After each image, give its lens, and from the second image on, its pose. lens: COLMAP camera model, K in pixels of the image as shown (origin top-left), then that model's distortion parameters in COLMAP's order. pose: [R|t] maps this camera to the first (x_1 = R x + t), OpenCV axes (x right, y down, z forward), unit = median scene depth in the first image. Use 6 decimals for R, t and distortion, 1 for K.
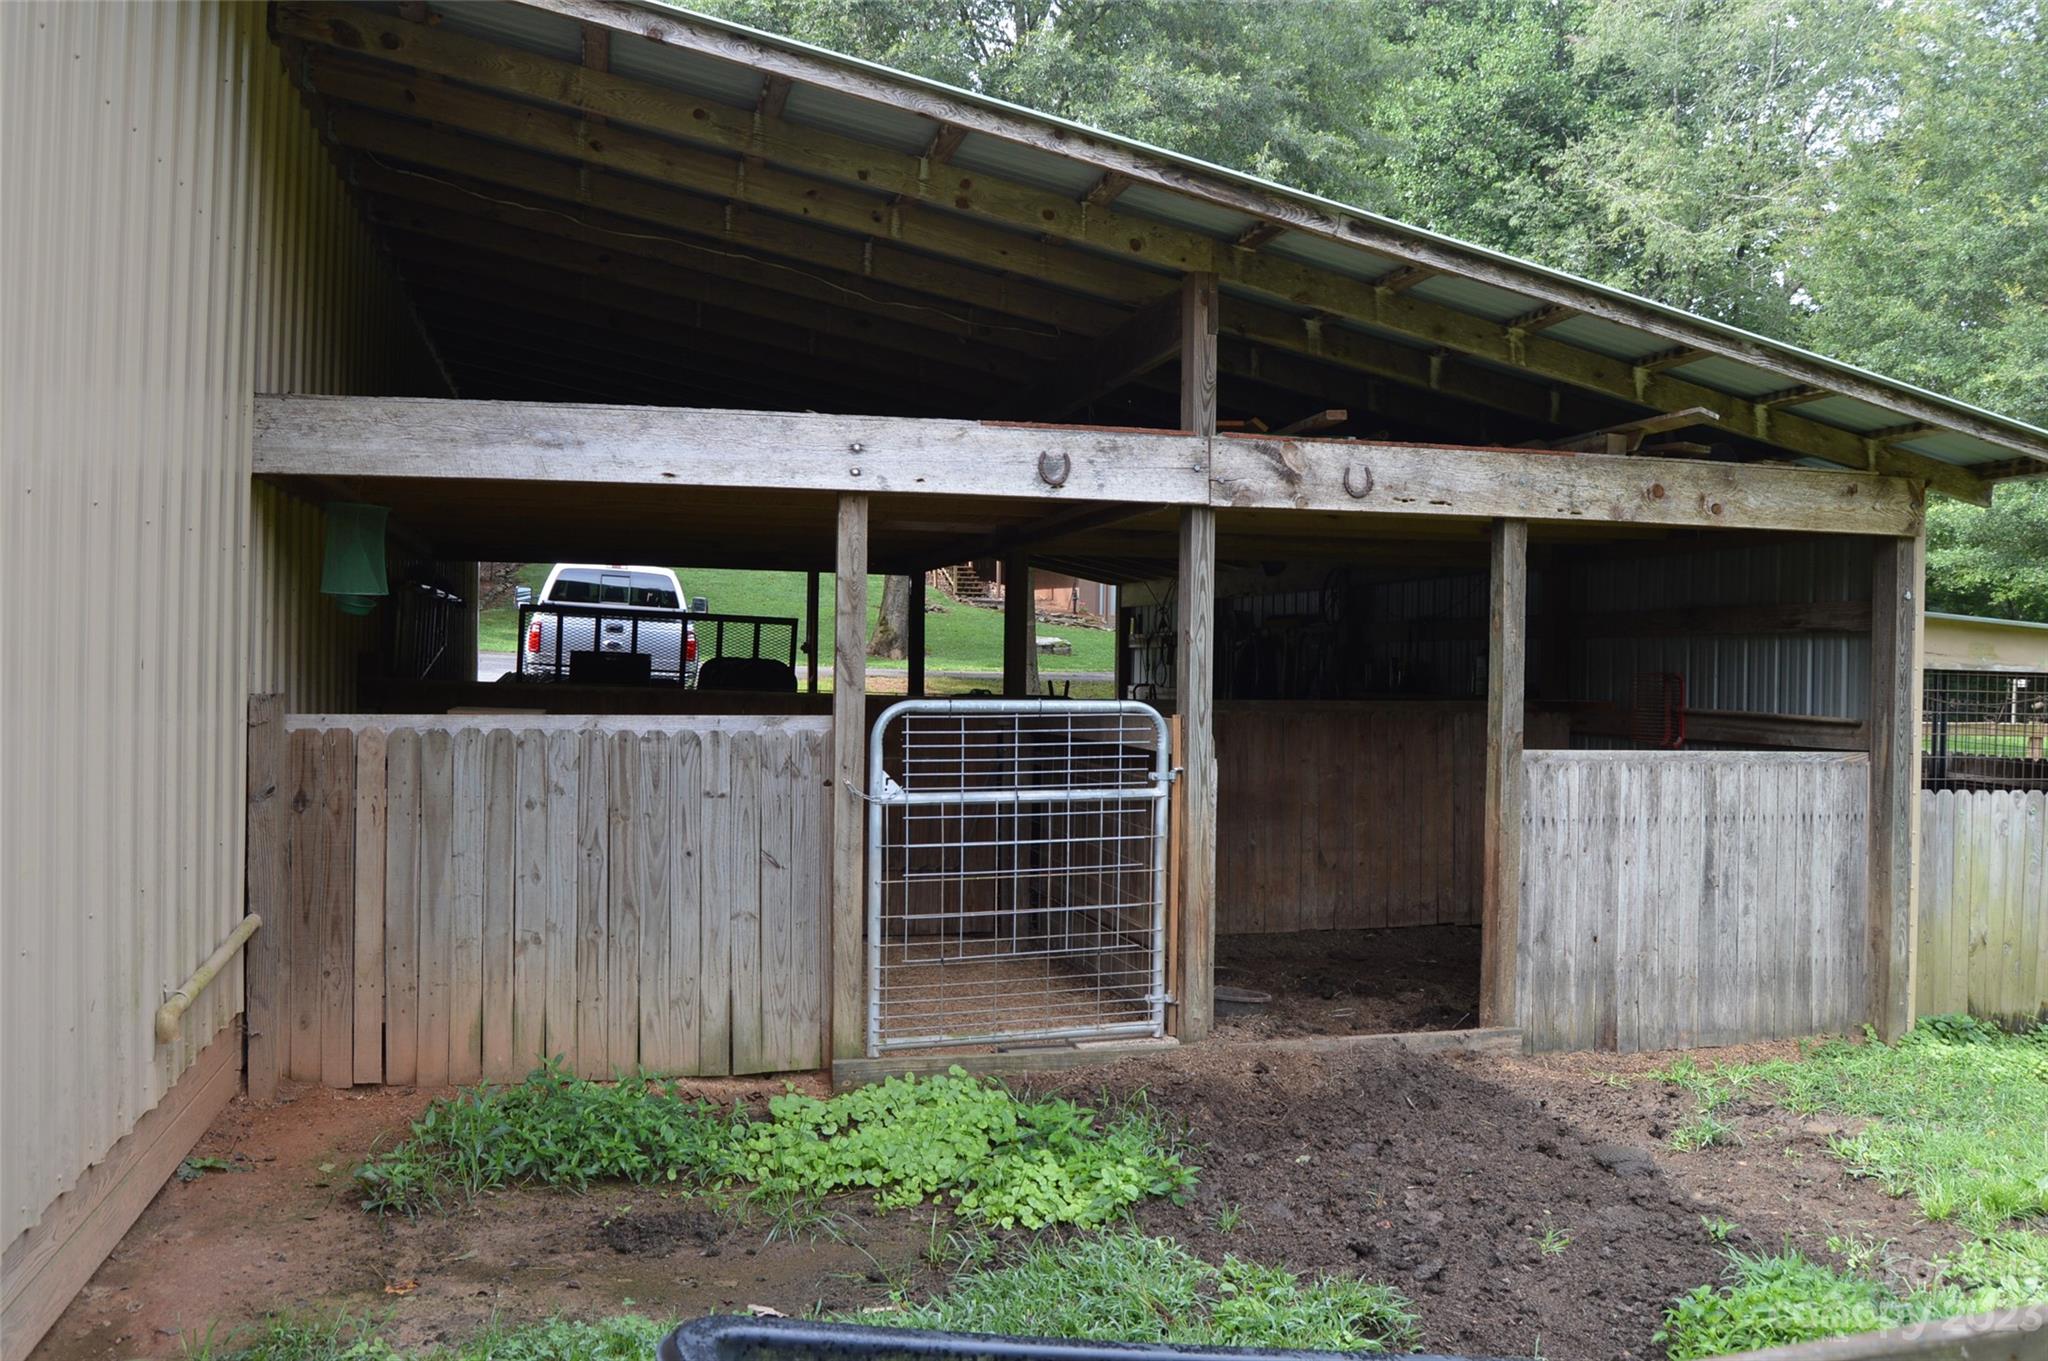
lens RADIAL K [[1657.8, 0, 1024.0], [0, 1657.8, 680.5], [0, 0, 1]] dist [-0.010324, -0.006664]
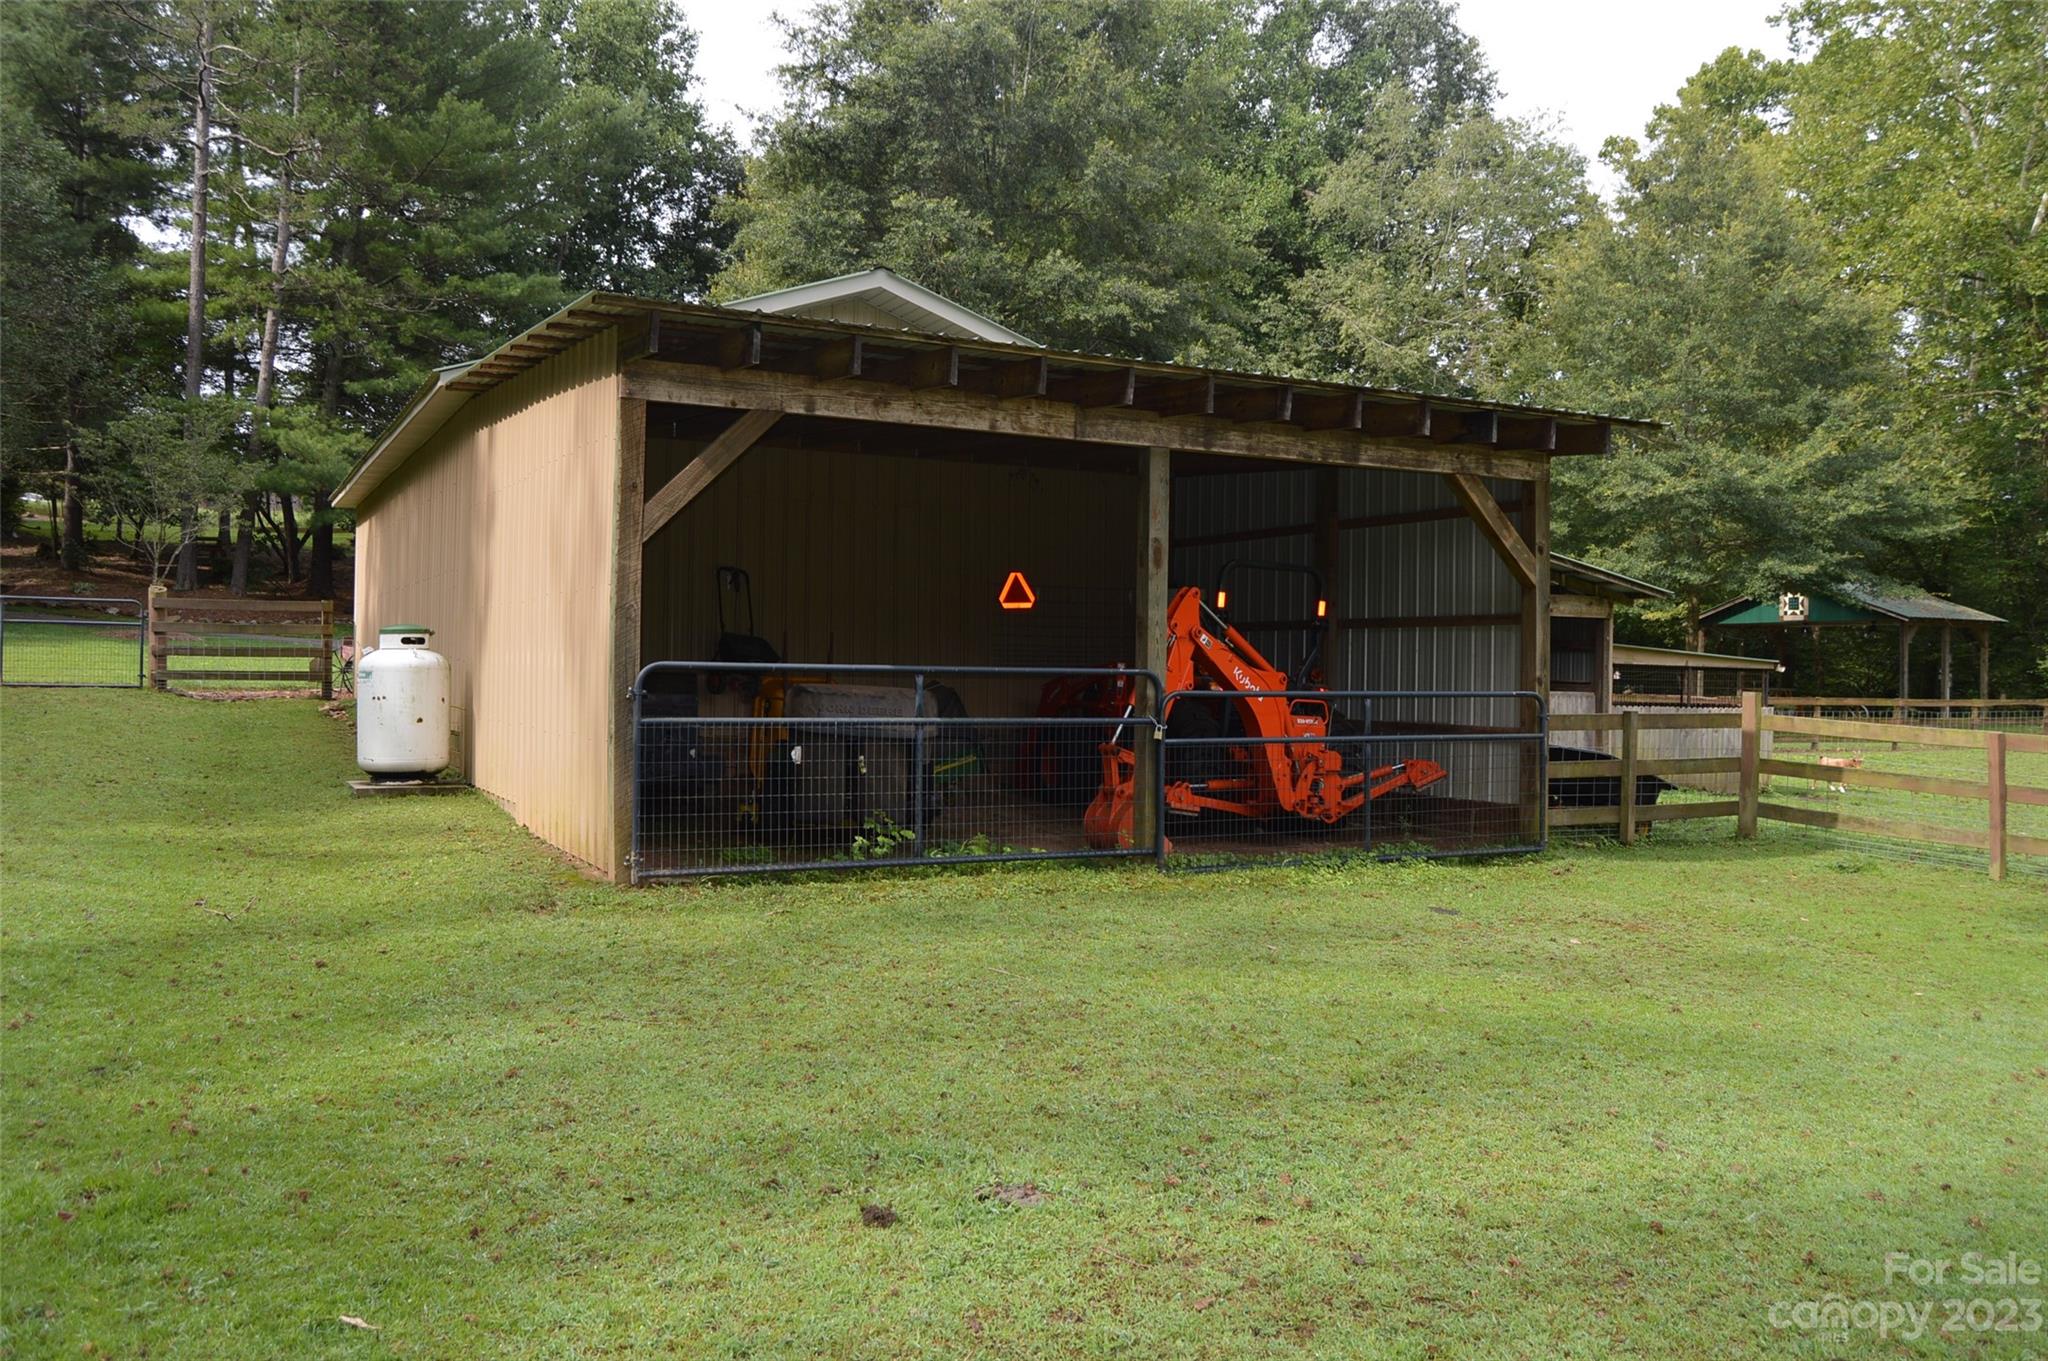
lens RADIAL K [[1657.8, 0, 1024.0], [0, 1657.8, 680.5], [0, 0, 1]] dist [-0.010324, -0.006664]
pose [[0.978937, 0.001473, 0.204157, -0.158593], [-0.000846, 0.999995, -0.003159, 0.004849], [-0.204161, 0.002920, 0.978933, -0.244898]]
